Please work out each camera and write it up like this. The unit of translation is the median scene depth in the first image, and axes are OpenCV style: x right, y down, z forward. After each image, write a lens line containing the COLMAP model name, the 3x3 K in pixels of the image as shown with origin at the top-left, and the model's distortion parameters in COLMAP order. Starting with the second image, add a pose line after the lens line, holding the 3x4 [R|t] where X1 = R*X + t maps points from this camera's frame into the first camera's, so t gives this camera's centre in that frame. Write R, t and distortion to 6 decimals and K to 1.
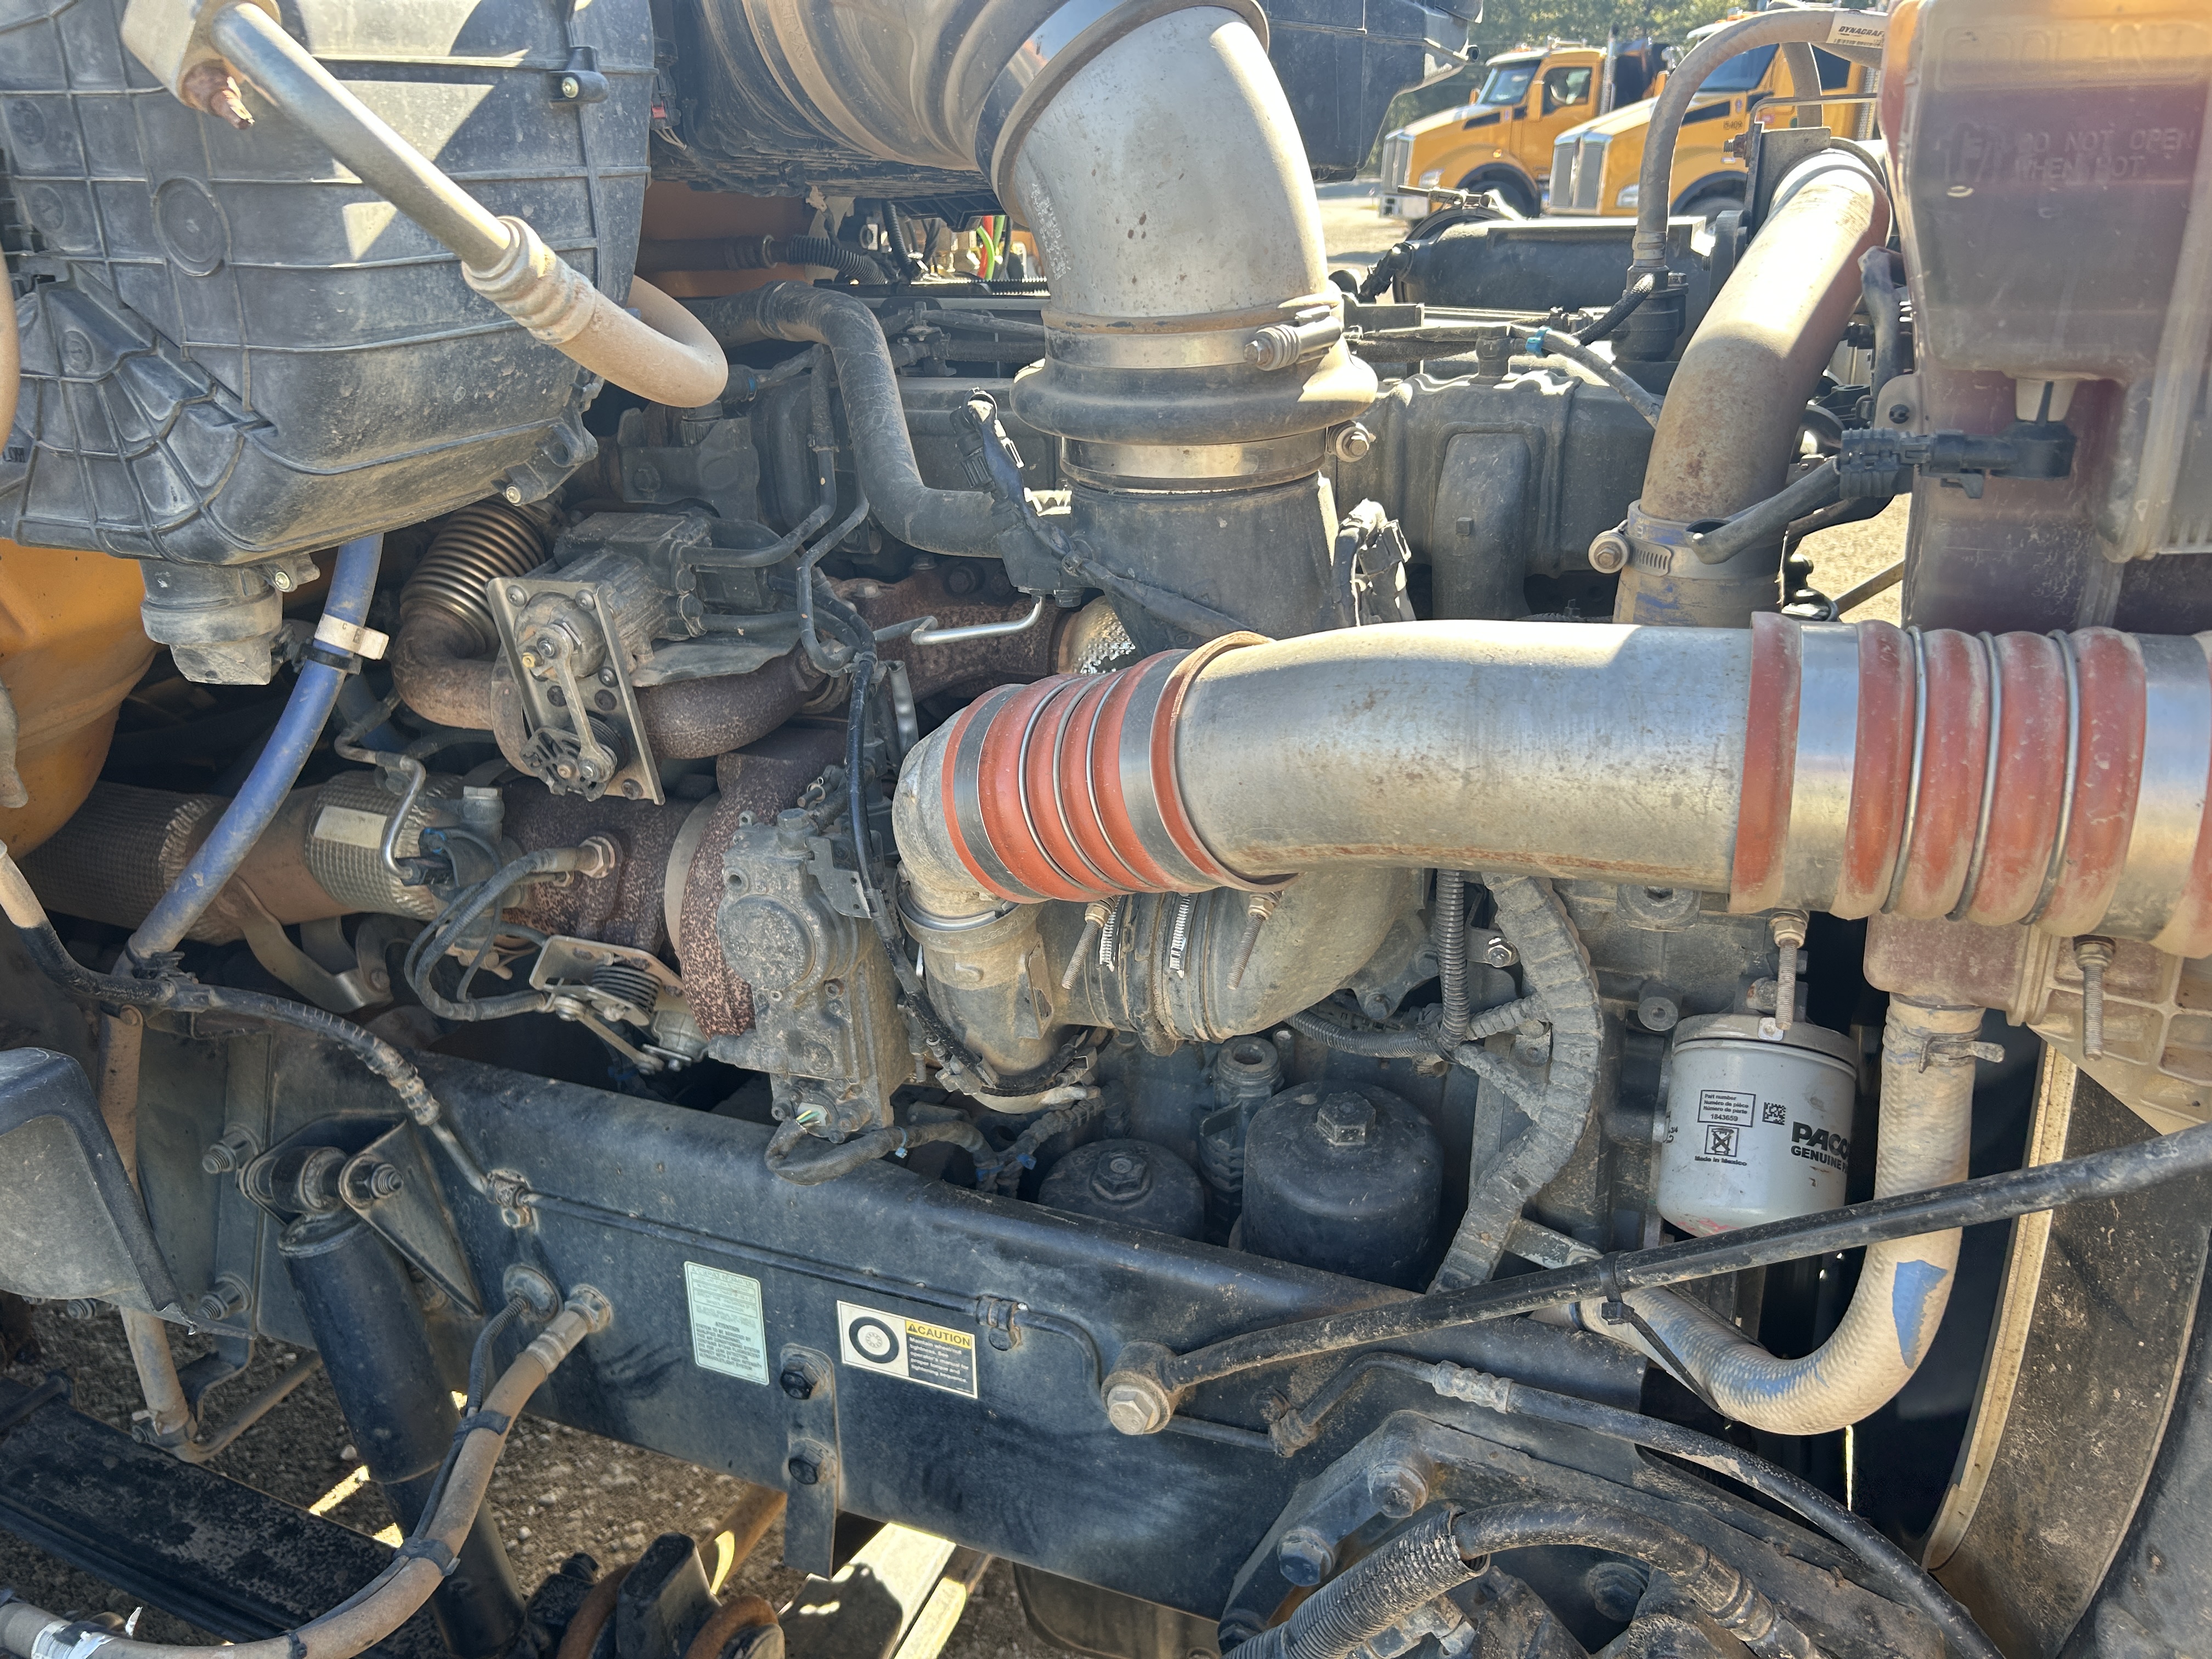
lens RADIAL K [[1679.6, 0, 1091.0], [0, 1679.6, 810.5], [0, 0, 1]] dist [0.002294, -0.007844]
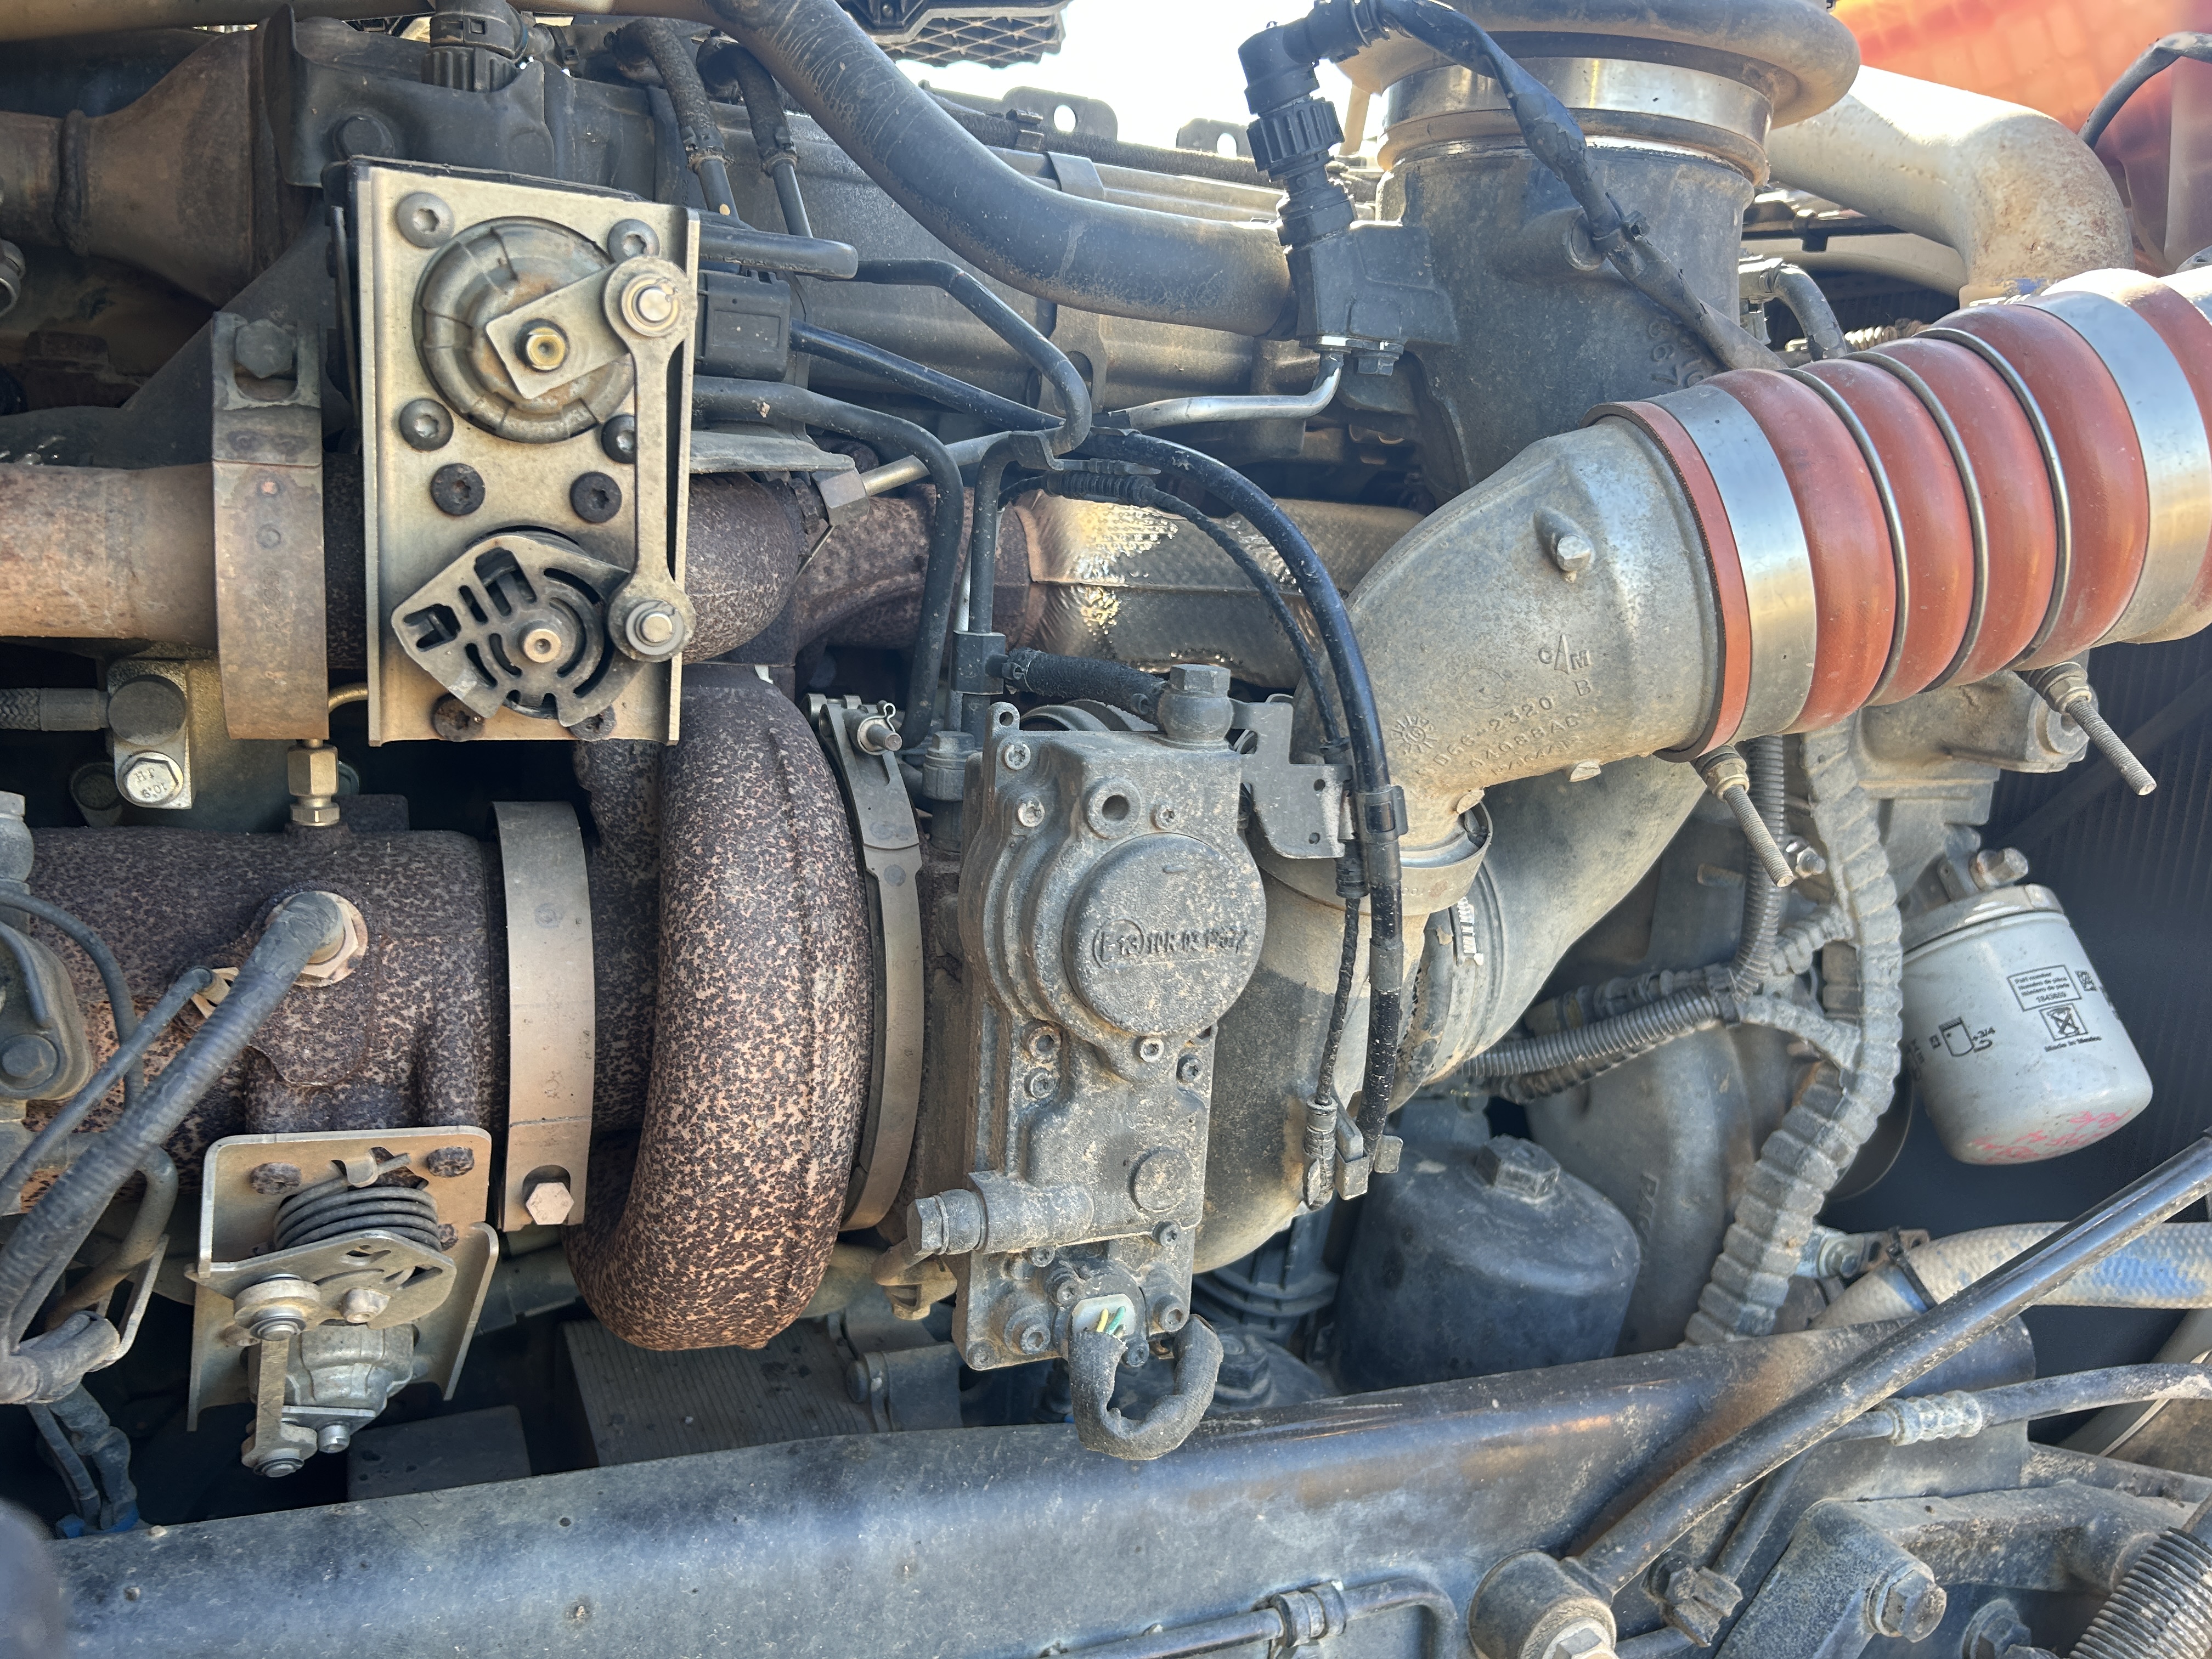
lens RADIAL K [[1679.6, 0, 1091.0], [0, 1679.6, 810.5], [0, 0, 1]] dist [0.002294, -0.007844]
pose [[0.699045, -0.036304, 0.714156, -0.549616], [0.169486, 0.978664, -0.116150, 0.095121], [-0.694702, 0.202233, 0.690283, 0.661201]]
